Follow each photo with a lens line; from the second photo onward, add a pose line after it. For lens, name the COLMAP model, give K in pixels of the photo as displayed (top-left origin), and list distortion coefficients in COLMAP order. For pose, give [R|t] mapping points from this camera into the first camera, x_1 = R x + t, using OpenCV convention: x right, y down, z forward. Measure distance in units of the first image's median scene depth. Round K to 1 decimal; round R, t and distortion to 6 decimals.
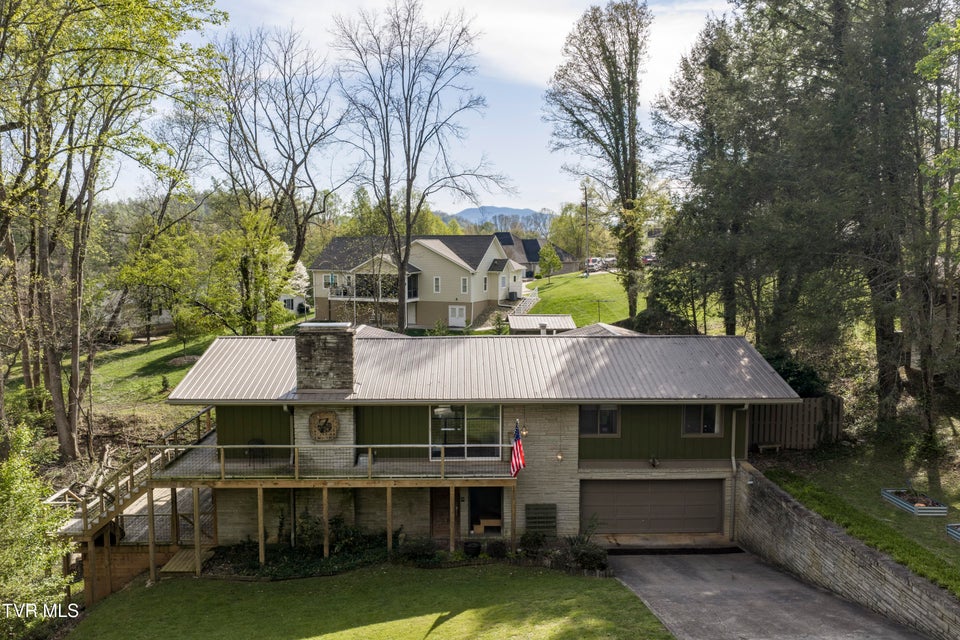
lens RADIAL K [[793.3, 0, 484.4], [0, 793.3, 322.5], [0, 0, 1]] dist [0.015799, -0.024880]
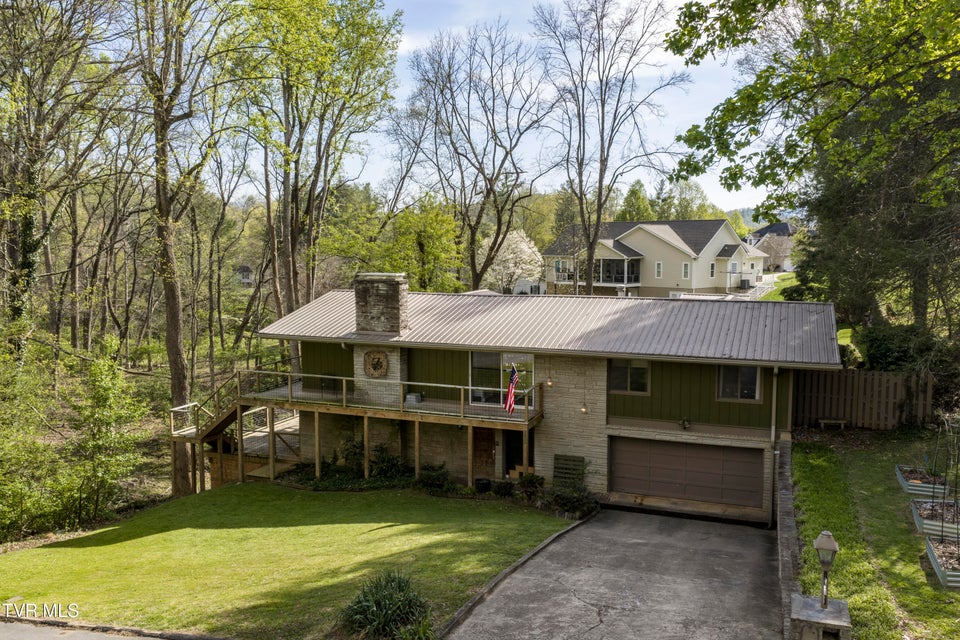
lens RADIAL K [[793.3, 0, 480.7], [0, 793.3, 318.0], [0, 0, 1]] dist [0.015799, -0.024880]
pose [[0.923088, 0.036682, -0.382834, 0.347014], [-0.038608, 0.999251, 0.002654, 0.053882], [0.382645, 0.012330, 0.923813, 0.015491]]
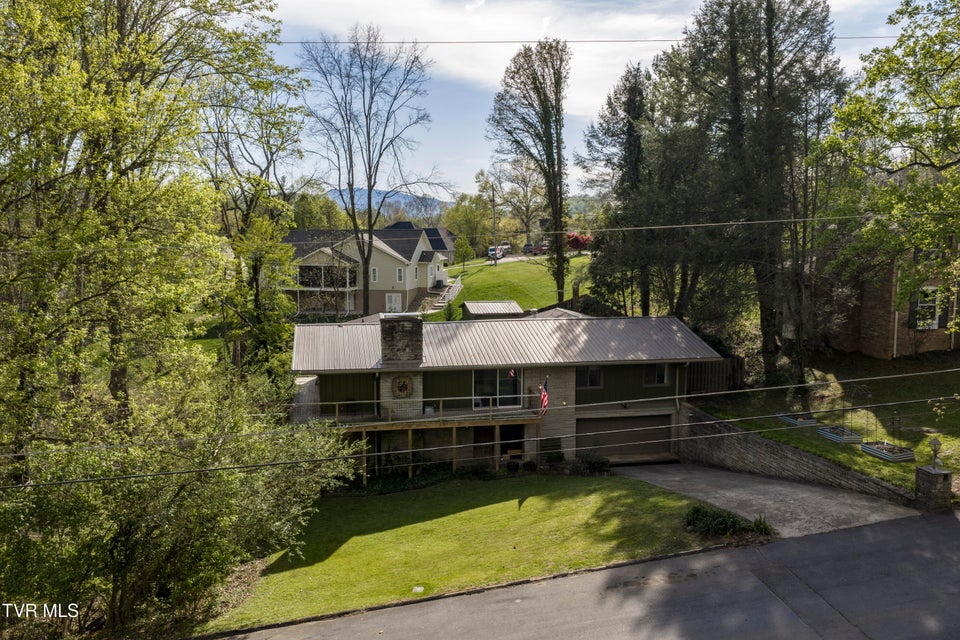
lens RADIAL K [[793.3, 0, 482.7], [0, 793.3, 320.1], [0, 0, 1]] dist [0.015799, -0.024880]
pose [[0.986630, -0.020240, 0.161717, -0.272798], [0.017129, 0.999641, 0.020607, -0.012680], [-0.162076, -0.017562, 0.986622, -0.381503]]
